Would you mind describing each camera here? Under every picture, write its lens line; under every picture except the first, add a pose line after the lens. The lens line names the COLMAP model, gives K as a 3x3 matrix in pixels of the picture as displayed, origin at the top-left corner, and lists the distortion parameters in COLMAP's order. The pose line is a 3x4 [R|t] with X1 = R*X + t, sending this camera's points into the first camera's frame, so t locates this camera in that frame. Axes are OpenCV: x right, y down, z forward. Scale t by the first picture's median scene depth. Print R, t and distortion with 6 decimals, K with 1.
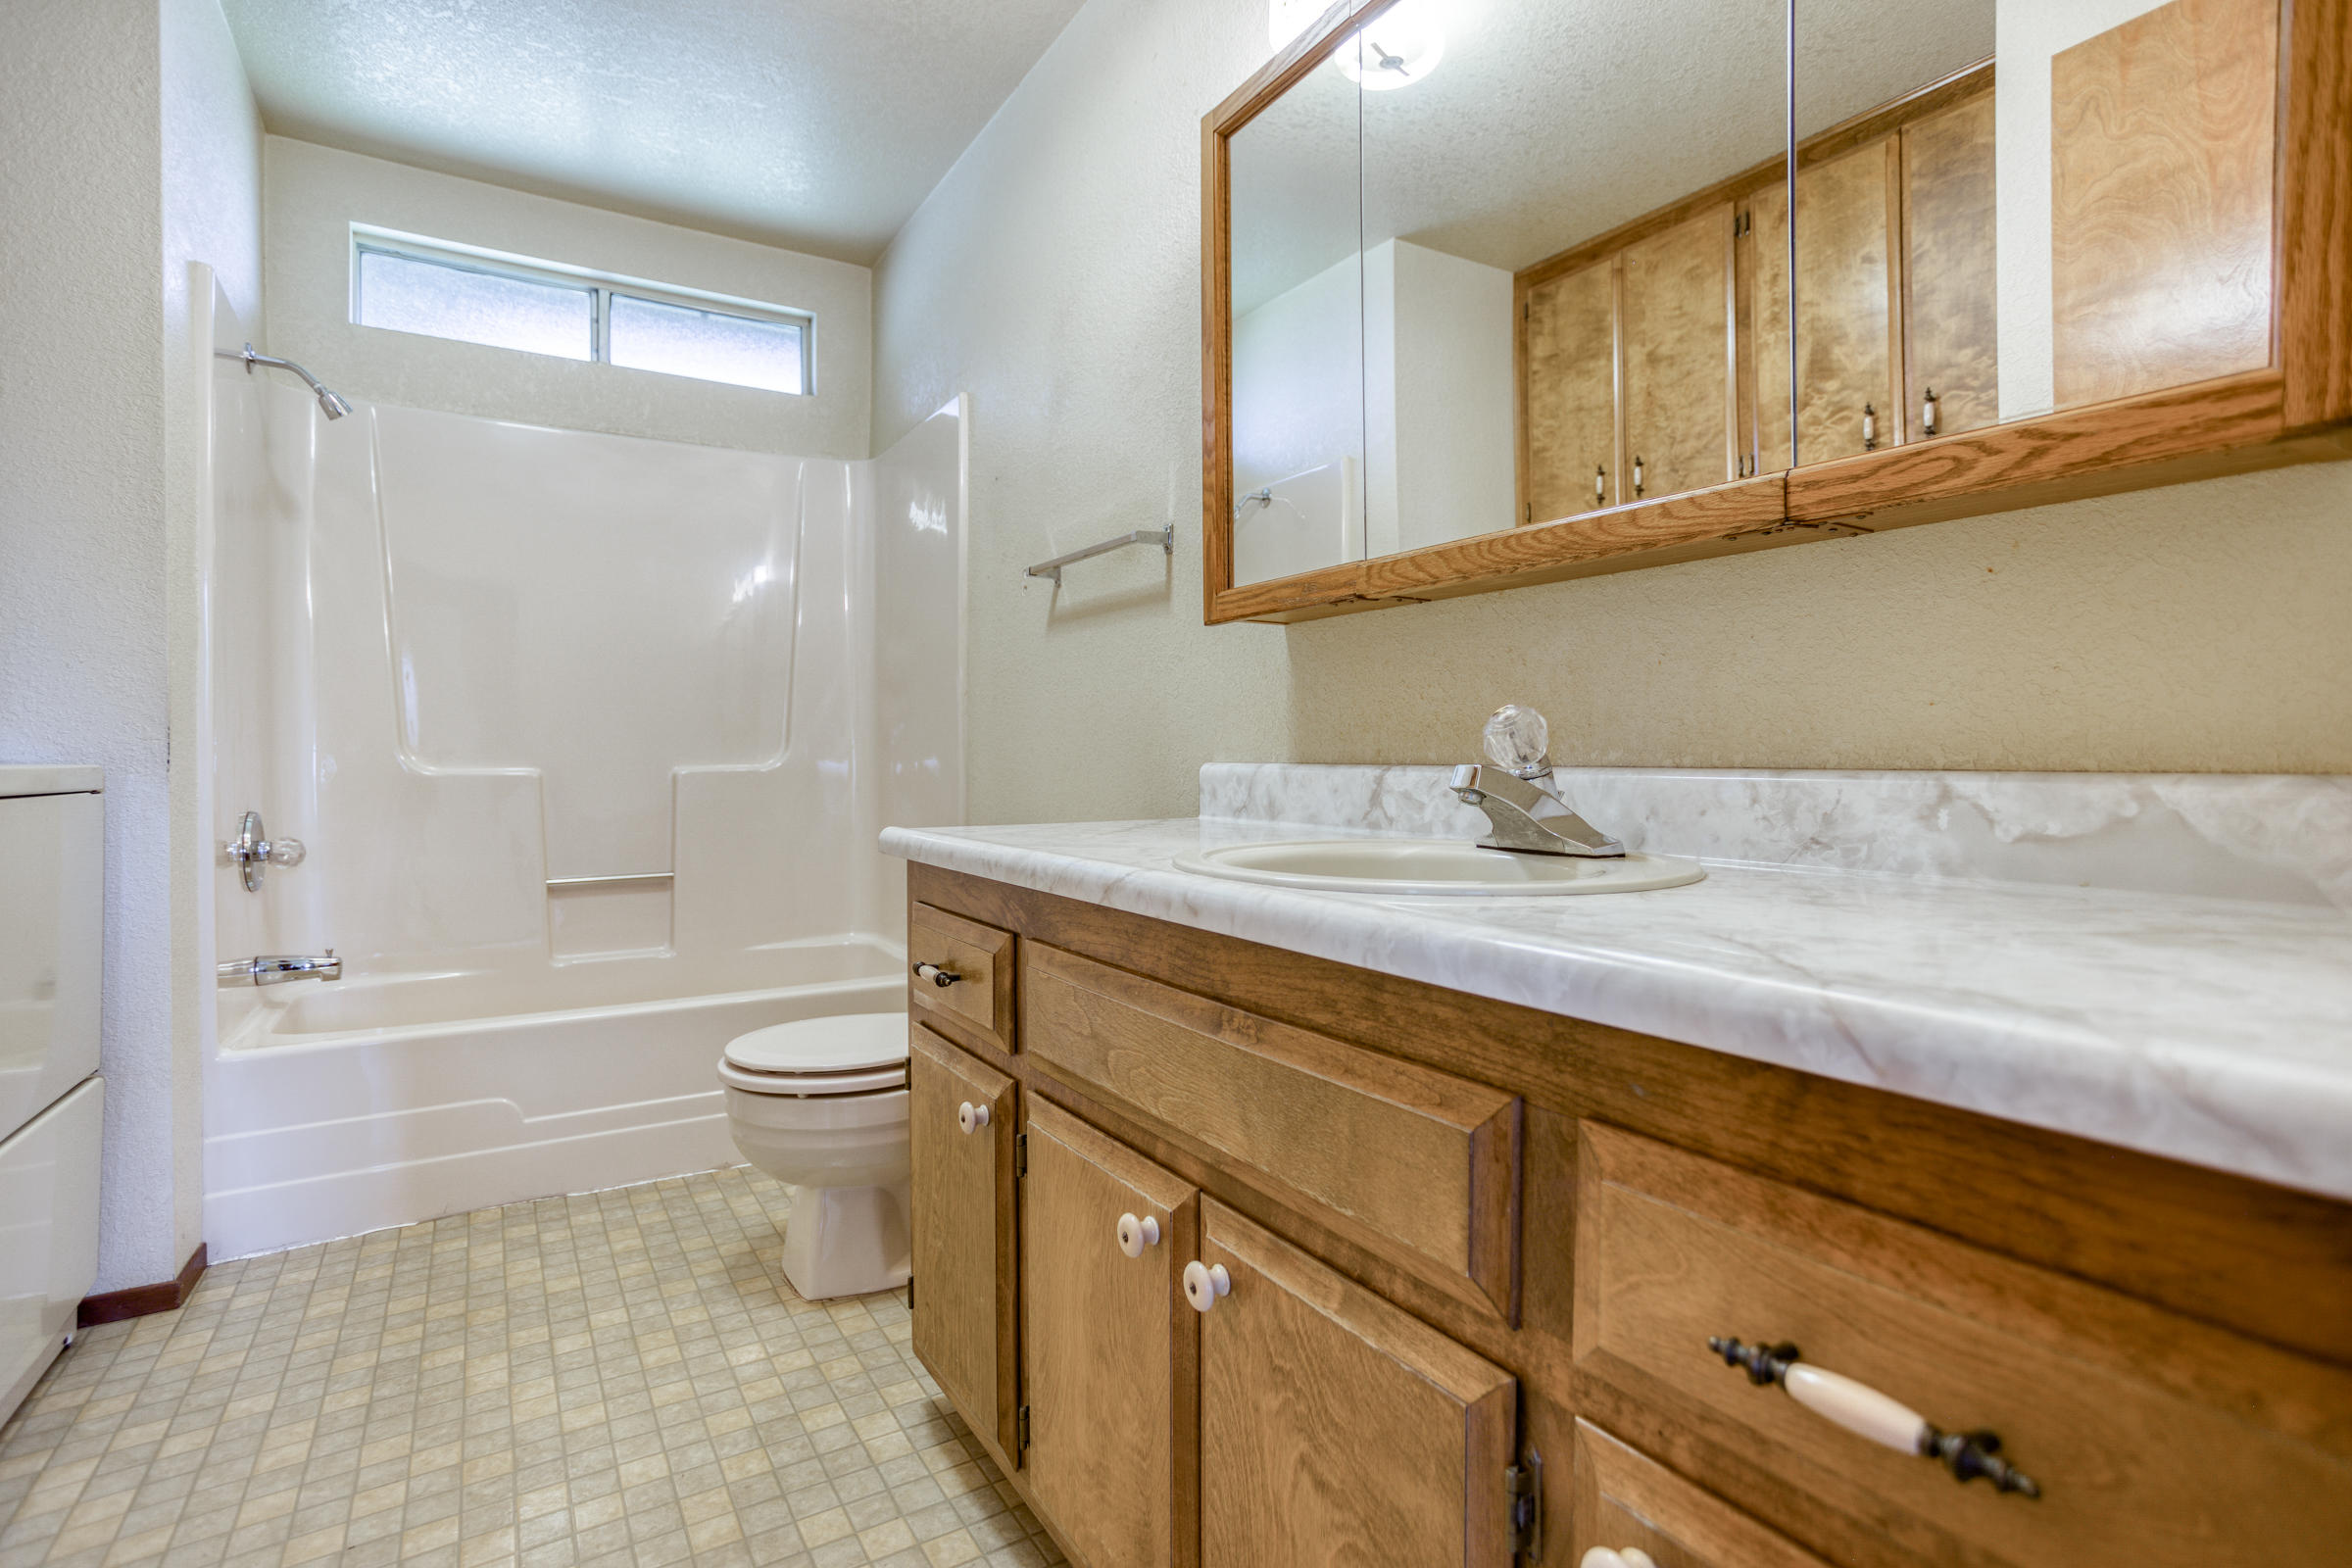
lens RADIAL K [[1137.2, 0, 1167.1], [0, 1137.2, 777.3], [0, 0, 1]] dist [-0.036572, 0.022129]
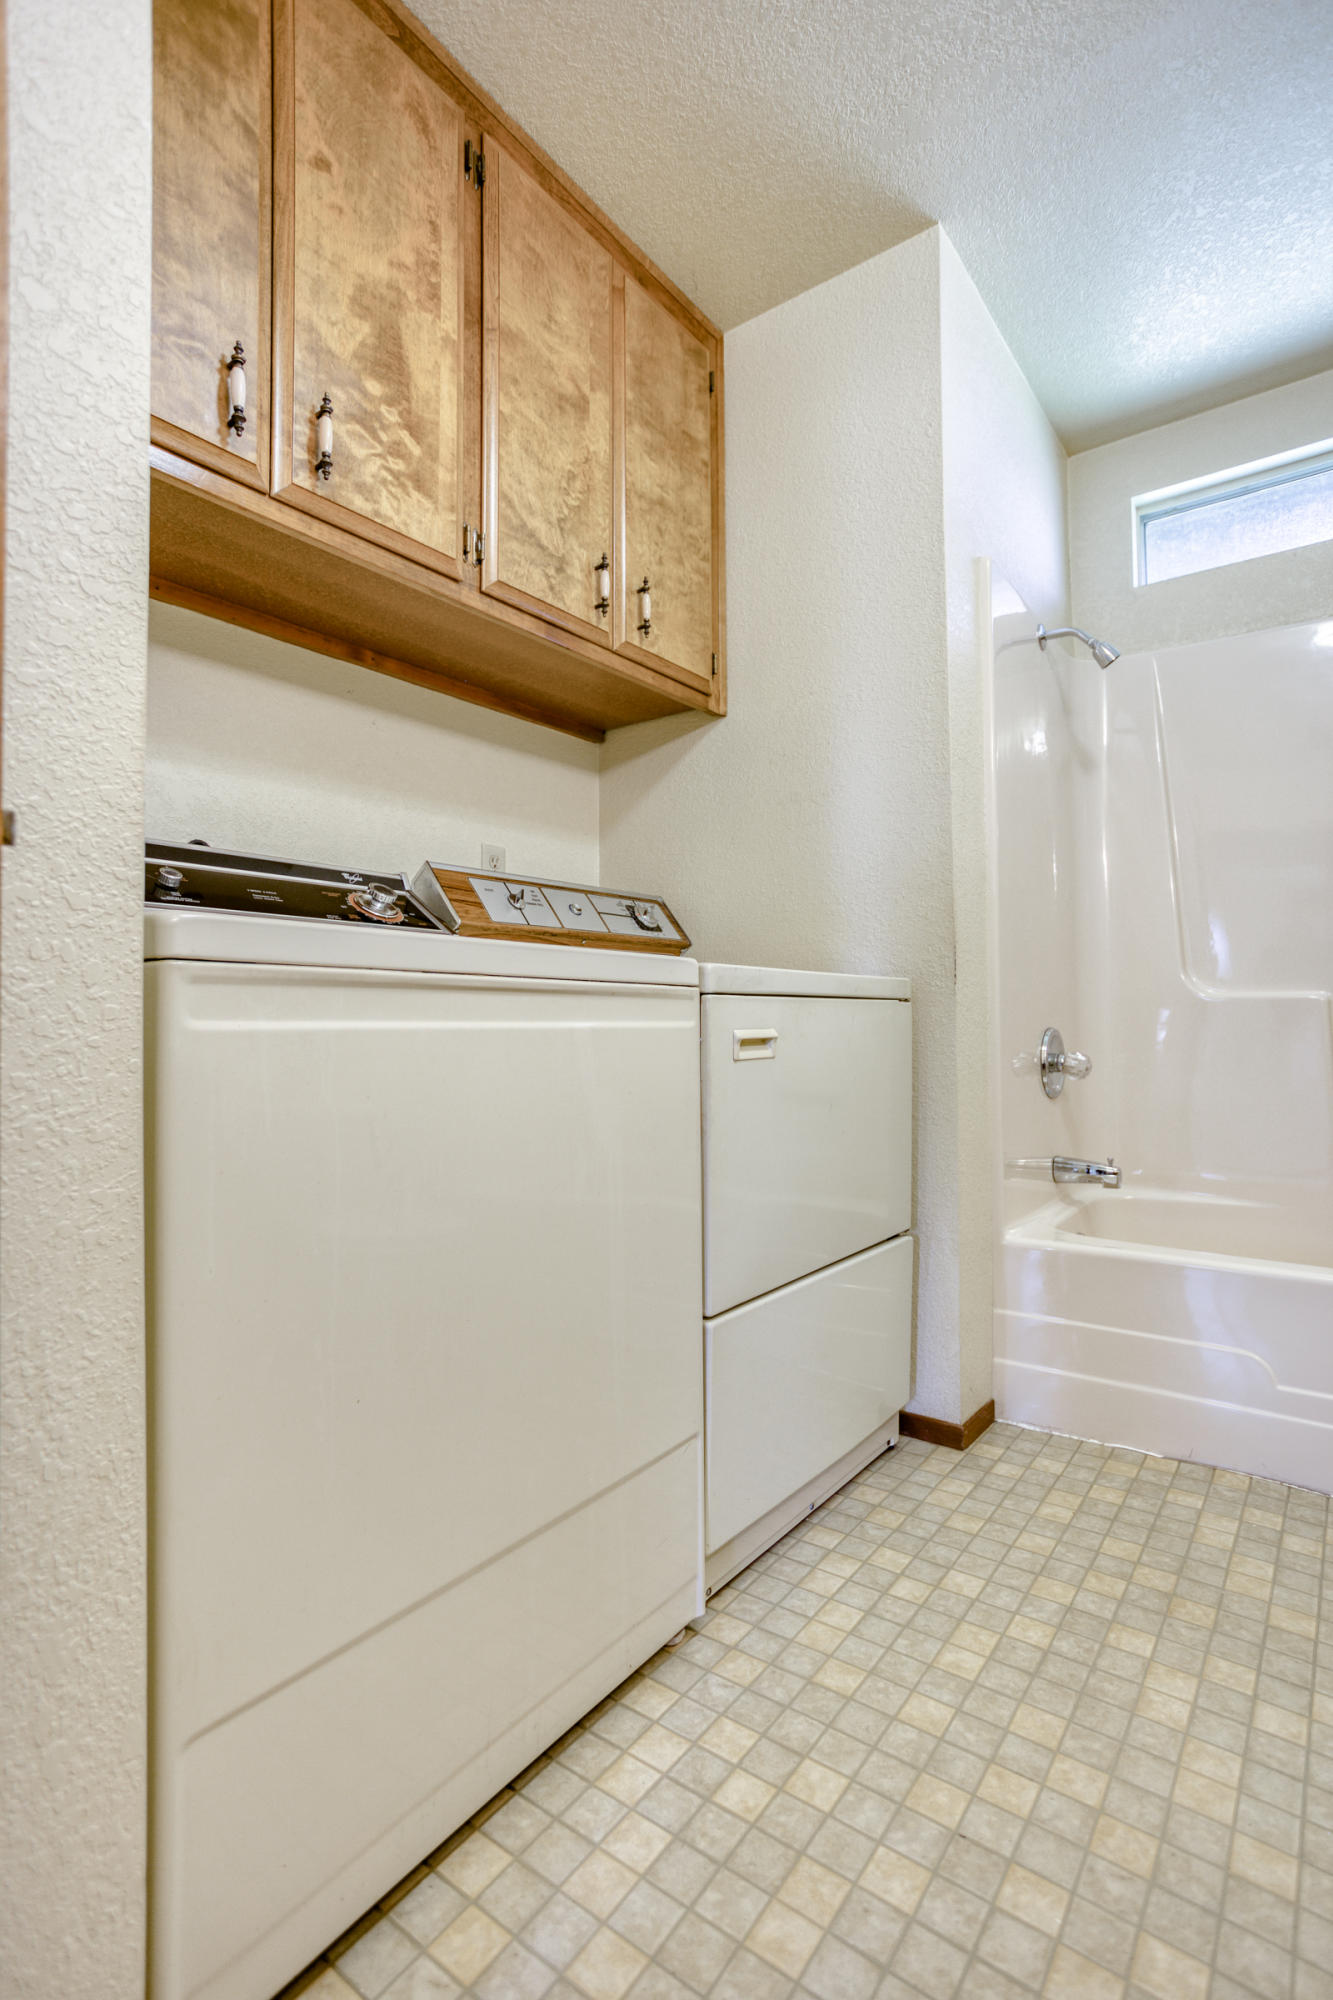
lens RADIAL K [[967.0, 0, 665.4], [0, 967.0, 977.9], [0, 0, 1]] dist [-0.036572, 0.022129]
pose [[0.378984, -0.036455, -0.924685, -0.066420], [-0.015709, 0.998826, -0.045817, 0.035957], [0.925270, 0.031890, 0.377966, 0.307723]]
